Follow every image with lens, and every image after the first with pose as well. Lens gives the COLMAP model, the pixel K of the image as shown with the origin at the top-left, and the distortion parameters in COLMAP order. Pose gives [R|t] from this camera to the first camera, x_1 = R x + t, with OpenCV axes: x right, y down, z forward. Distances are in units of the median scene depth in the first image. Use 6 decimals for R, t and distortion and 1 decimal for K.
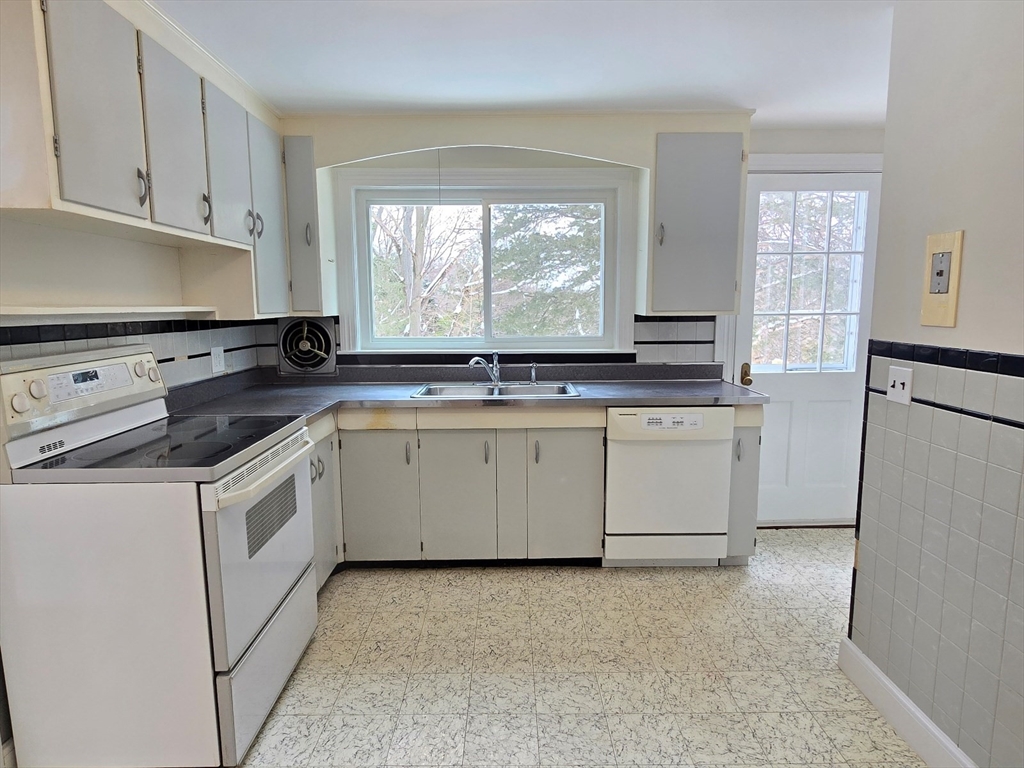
lens RADIAL K [[607.2, 0, 516.2], [0, 607.2, 390.0], [0, 0, 1]] dist [-0.003490, -0.002352]
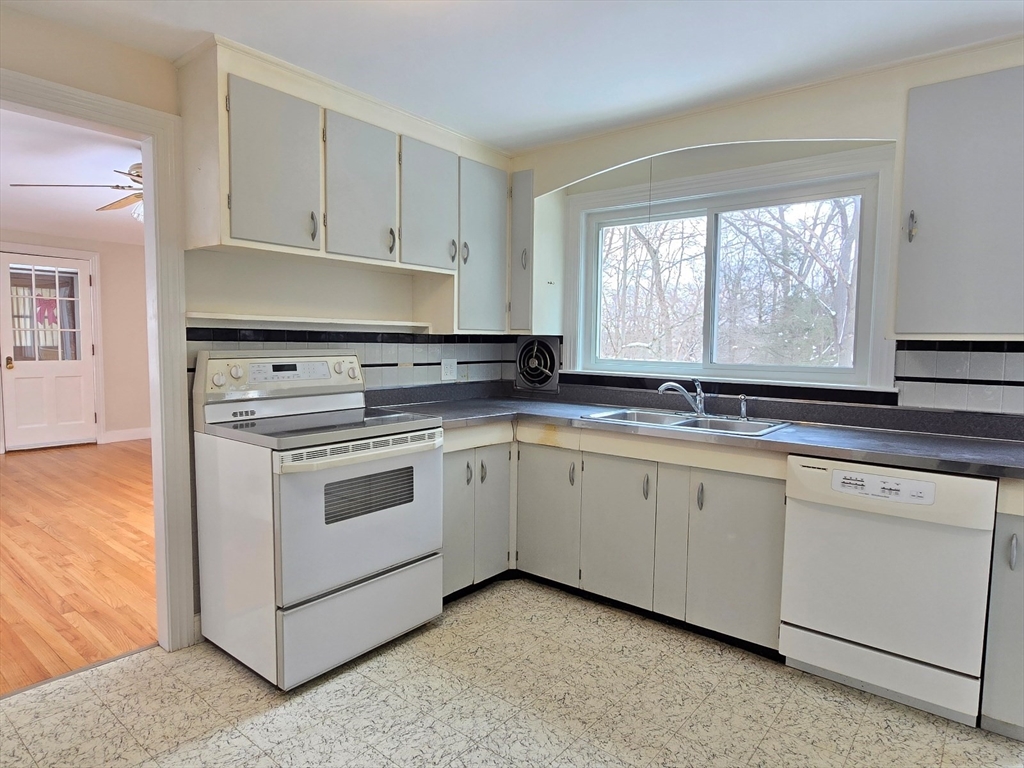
lens RADIAL K [[607.2, 0, 516.2], [0, 607.2, 390.0], [0, 0, 1]] dist [-0.003490, -0.002352]
pose [[0.768405, 0.069130, -0.636219, 0.354691], [-0.107286, 0.993994, -0.021571, 0.000819], [0.630907, 0.084833, 0.771207, 0.175300]]
